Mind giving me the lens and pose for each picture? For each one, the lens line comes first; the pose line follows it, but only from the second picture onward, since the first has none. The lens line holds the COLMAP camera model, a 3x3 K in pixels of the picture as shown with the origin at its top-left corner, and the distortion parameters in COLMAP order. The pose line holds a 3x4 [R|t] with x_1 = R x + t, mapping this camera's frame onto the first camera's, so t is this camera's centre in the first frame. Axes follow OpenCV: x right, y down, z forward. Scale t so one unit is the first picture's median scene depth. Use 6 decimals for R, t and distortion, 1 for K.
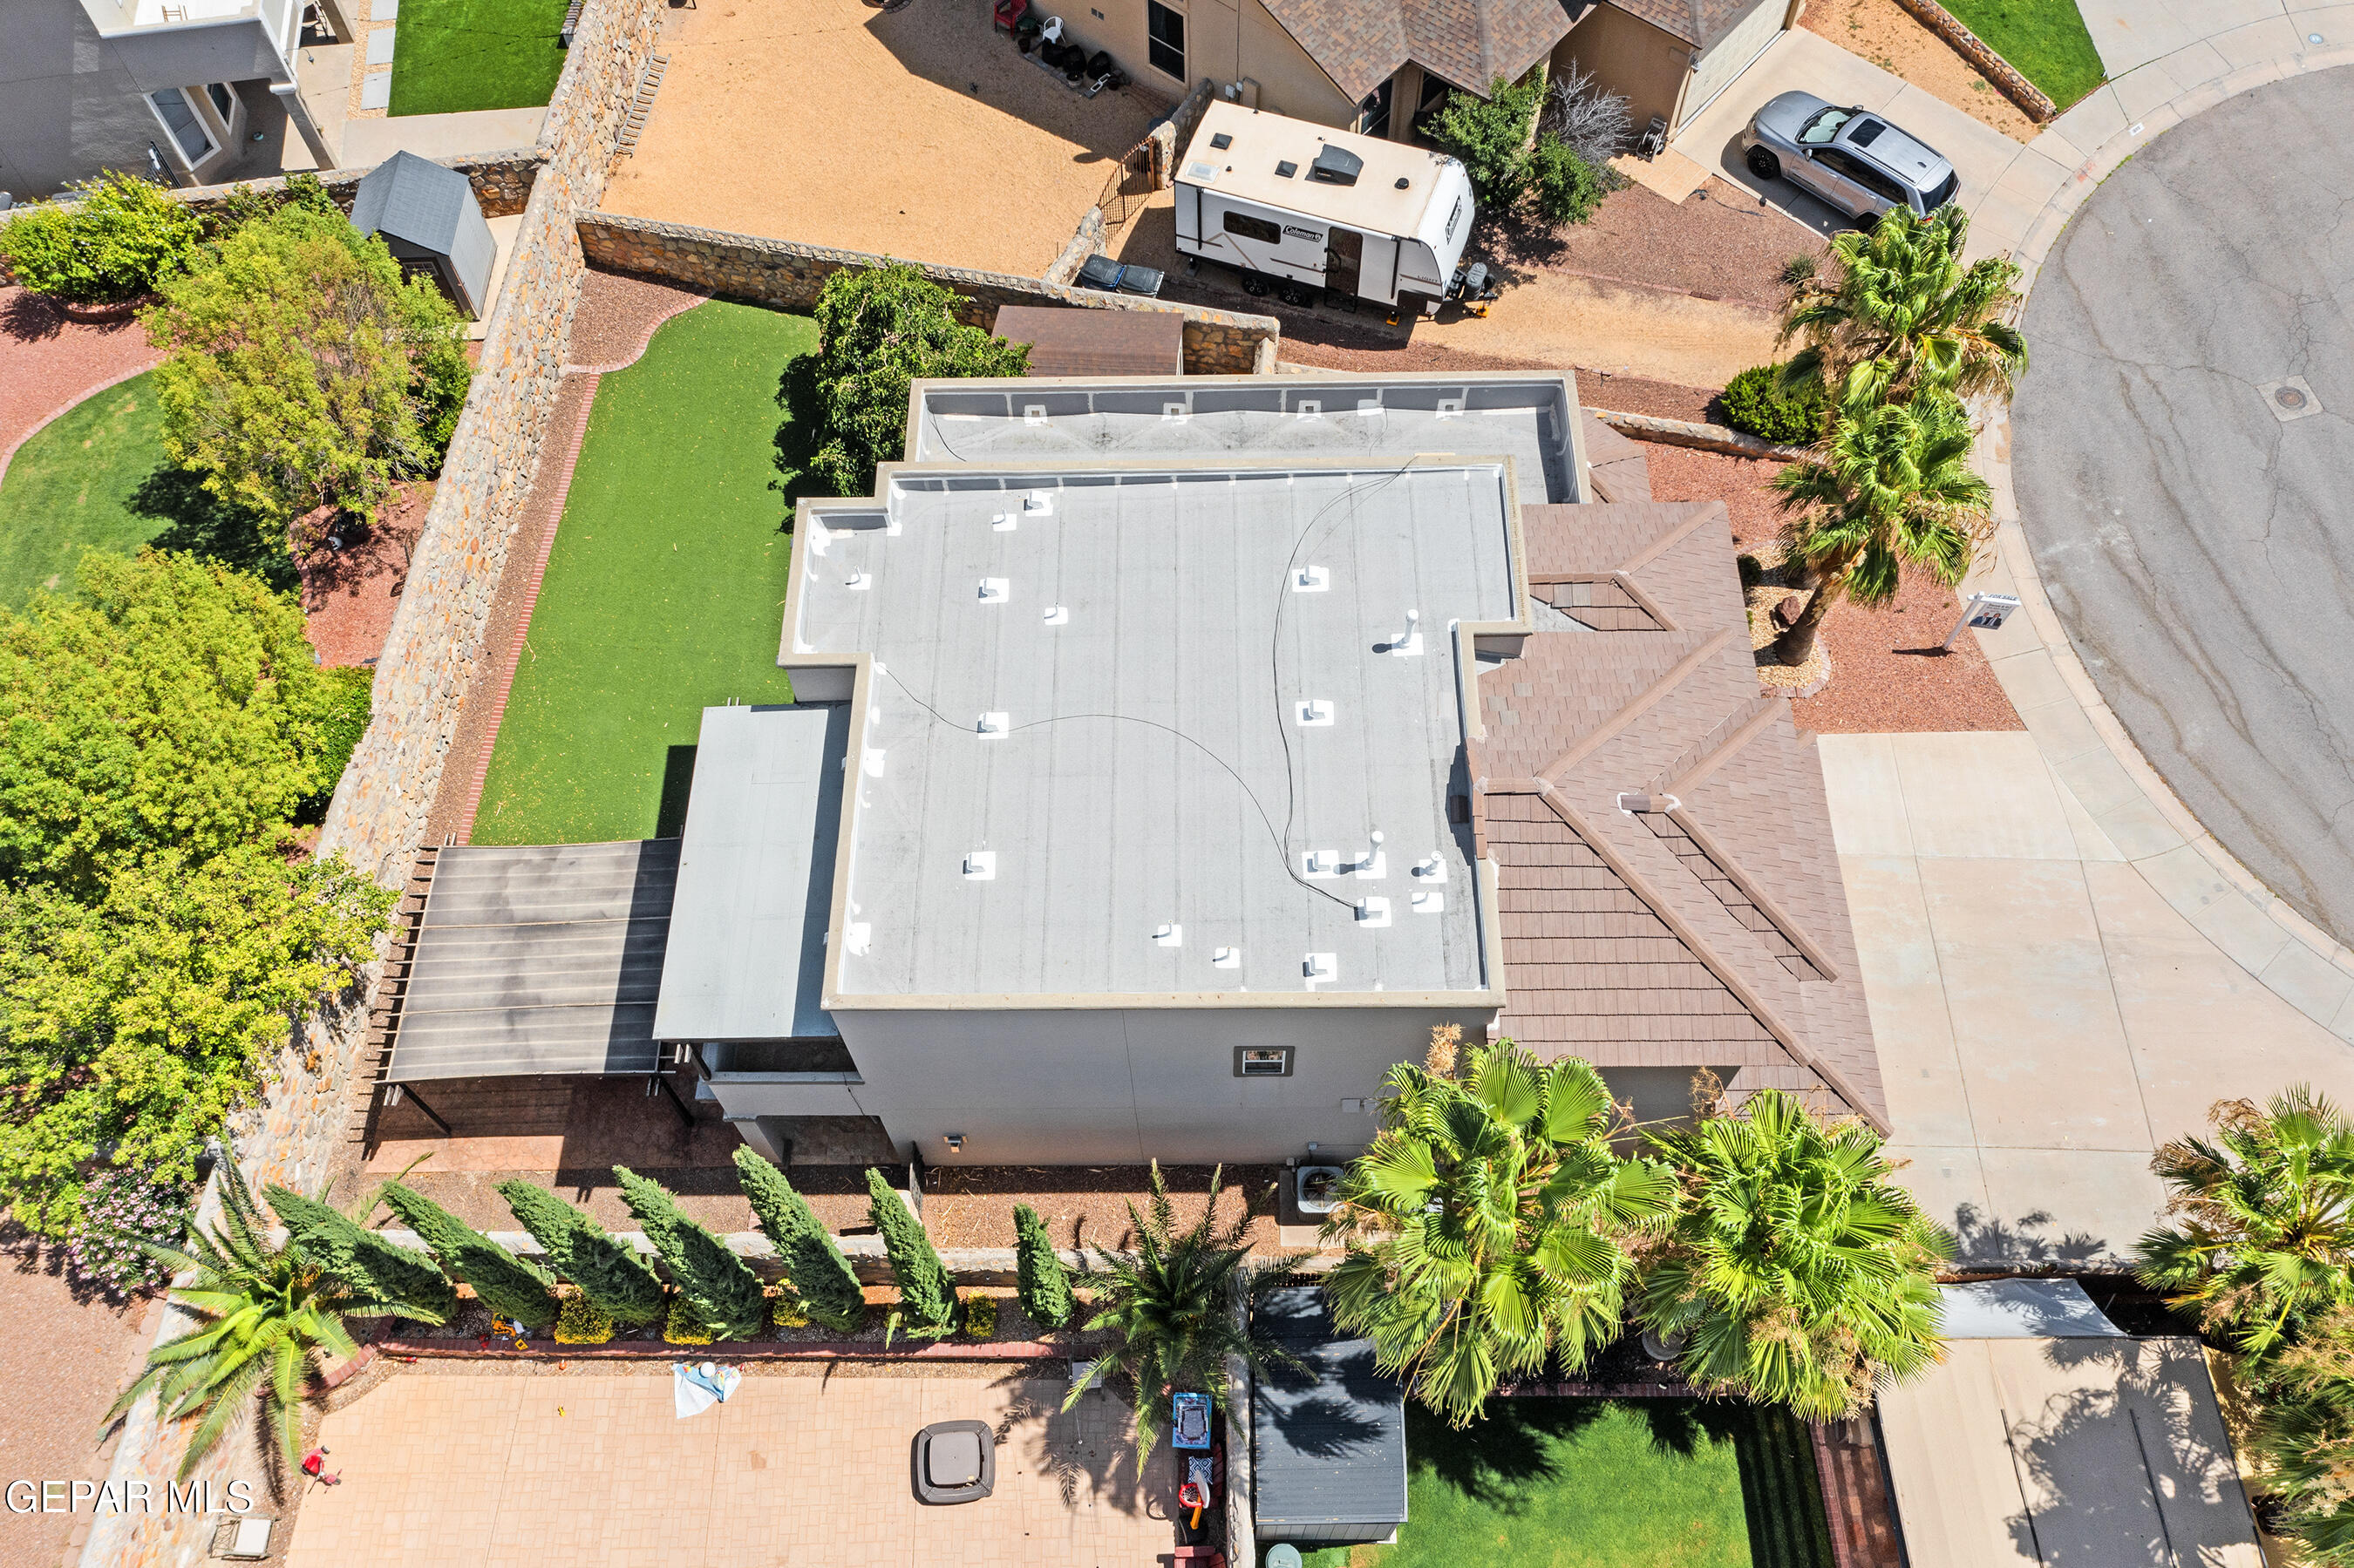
lens RADIAL K [[1856.9, 0, 1171.9], [0, 1856.9, 781.4], [0, 0, 1]] dist [-0.005035, 0.014604]
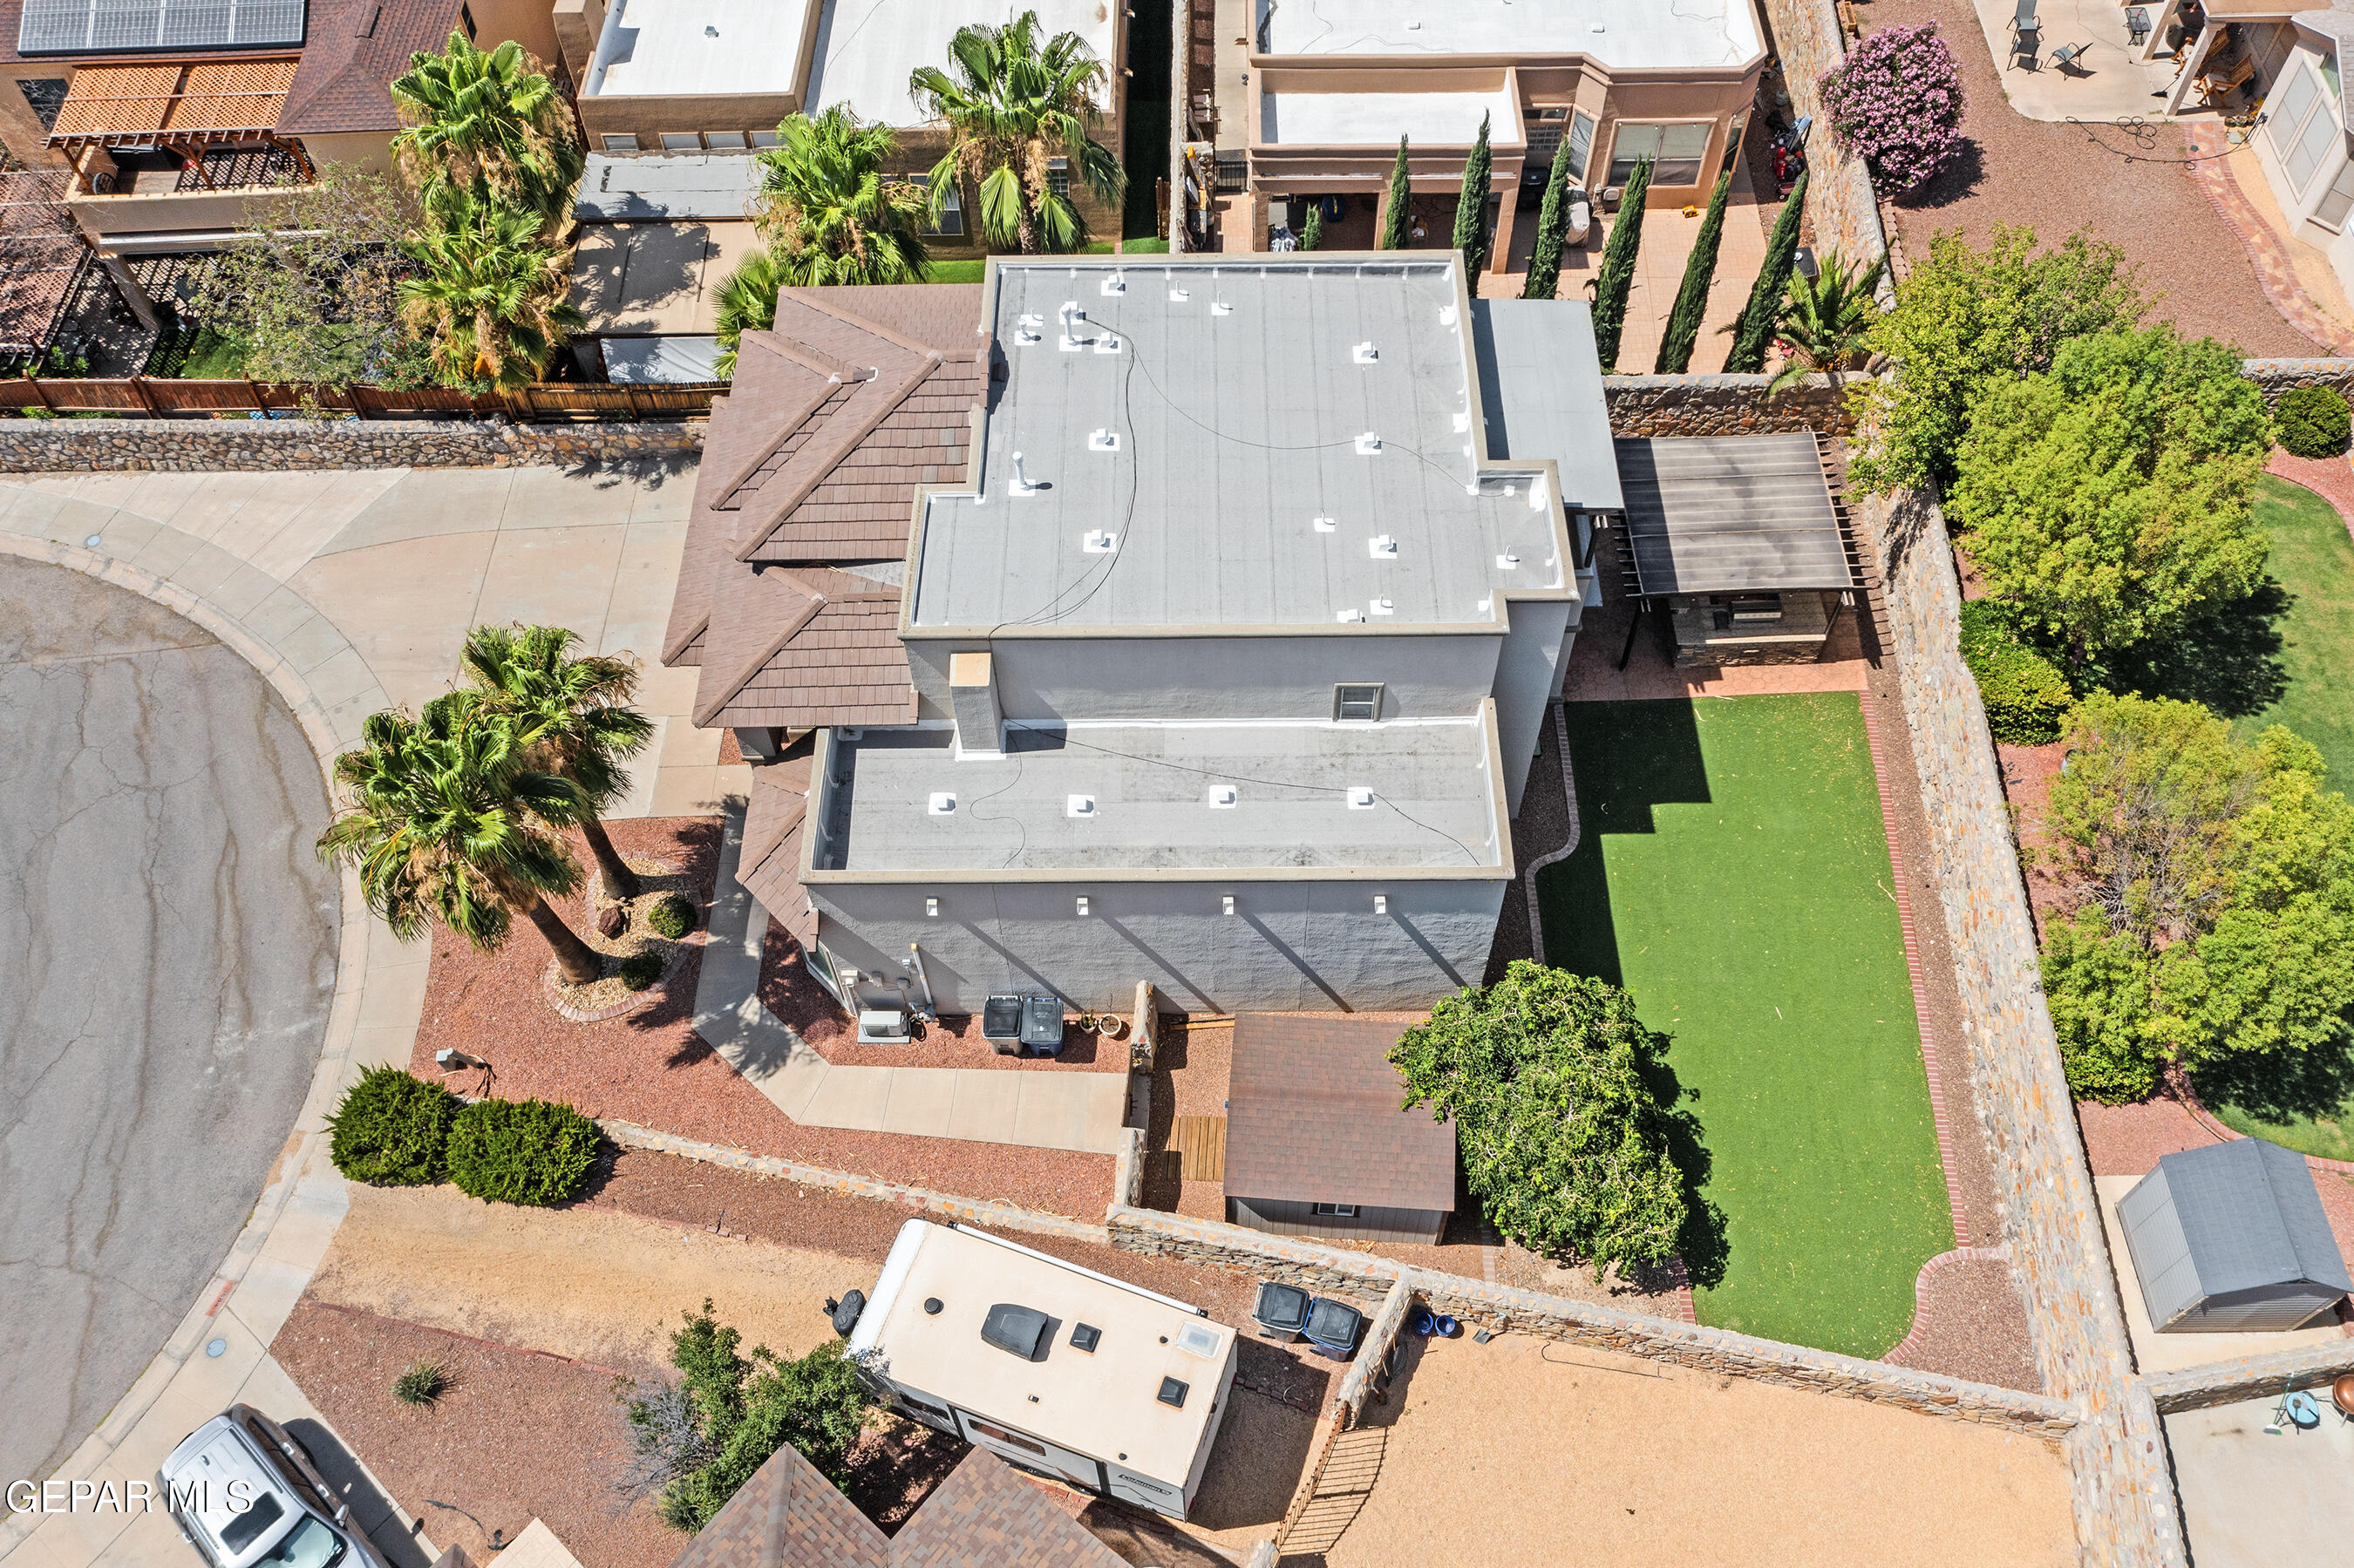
lens RADIAL K [[1856.9, 0, 1171.9], [0, 1856.9, 781.4], [0, 0, 1]] dist [-0.005035, 0.014604]
pose [[-0.999113, 0.024174, 0.034476, -0.003917], [0.020134, -0.444822, 0.895393, -1.106659], [0.036981, 0.895293, 0.443941, 0.591678]]
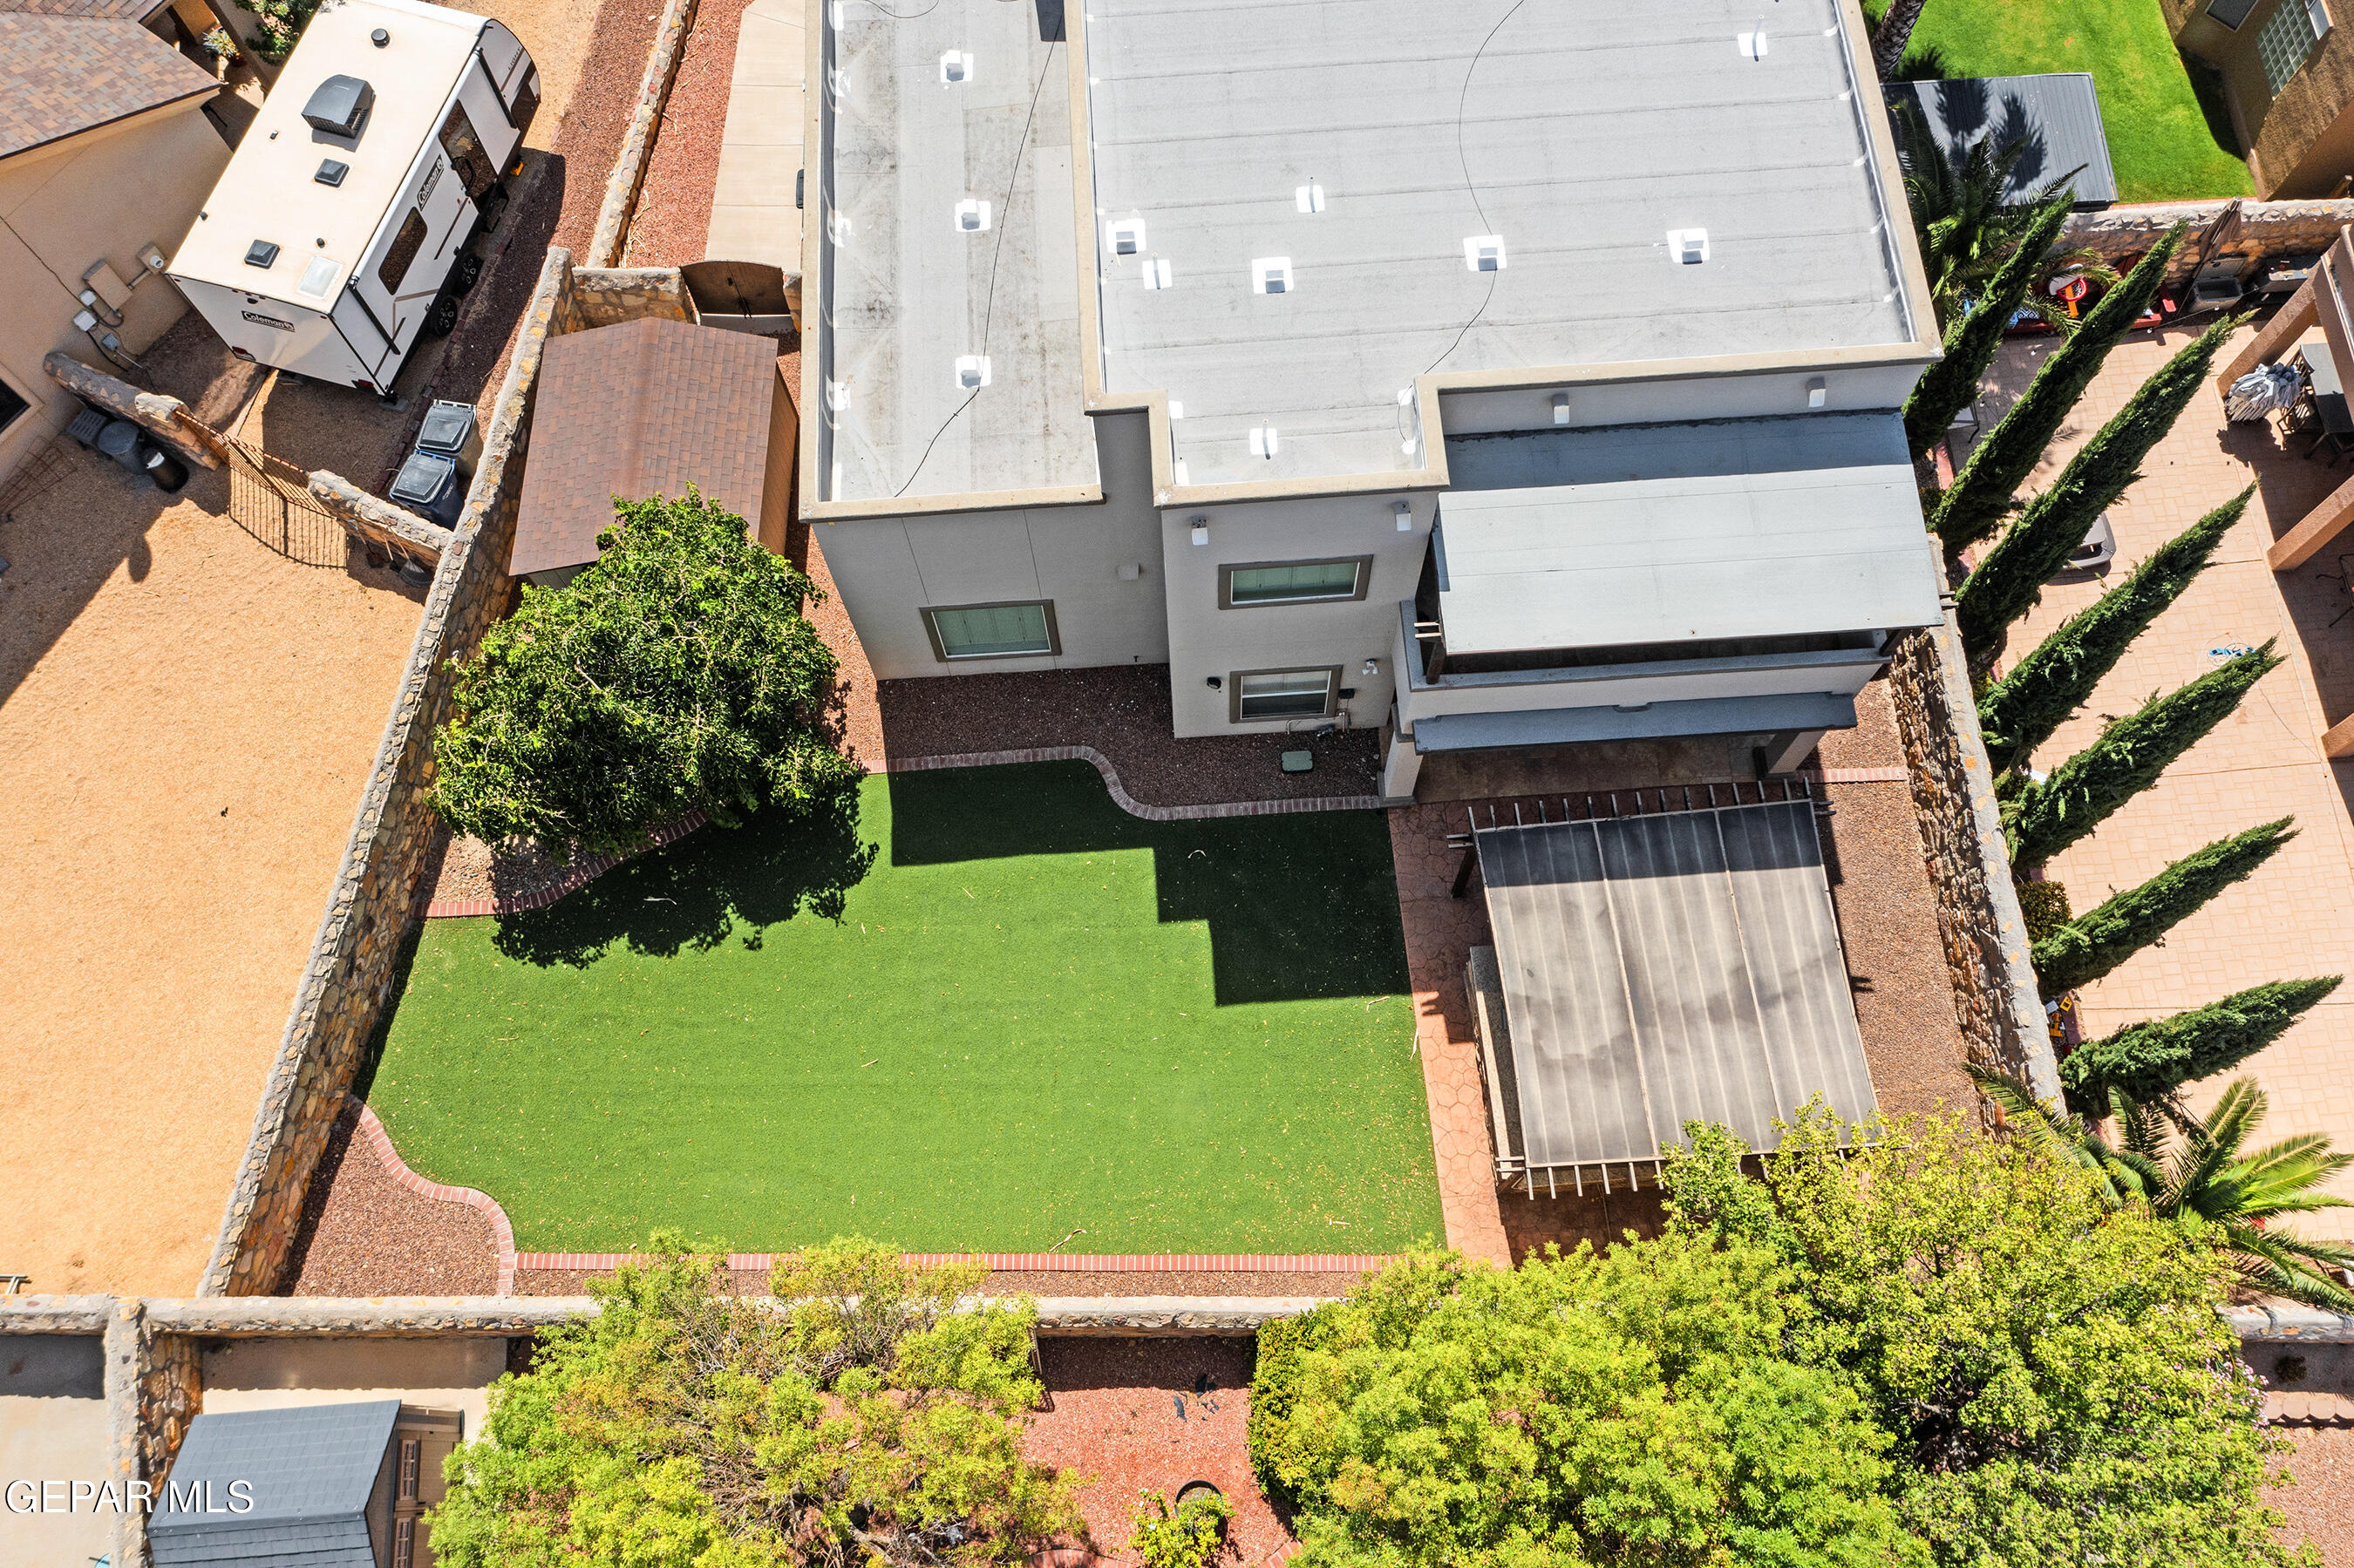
lens RADIAL K [[1856.9, 0, 1171.9], [0, 1856.9, 781.4], [0, 0, 1]] dist [-0.005035, 0.014604]
pose [[-0.061685, -0.925747, 0.373077, -0.525261], [0.879016, 0.126672, 0.459657, -0.427302], [-0.472785, 0.356295, 0.805933, 0.470148]]
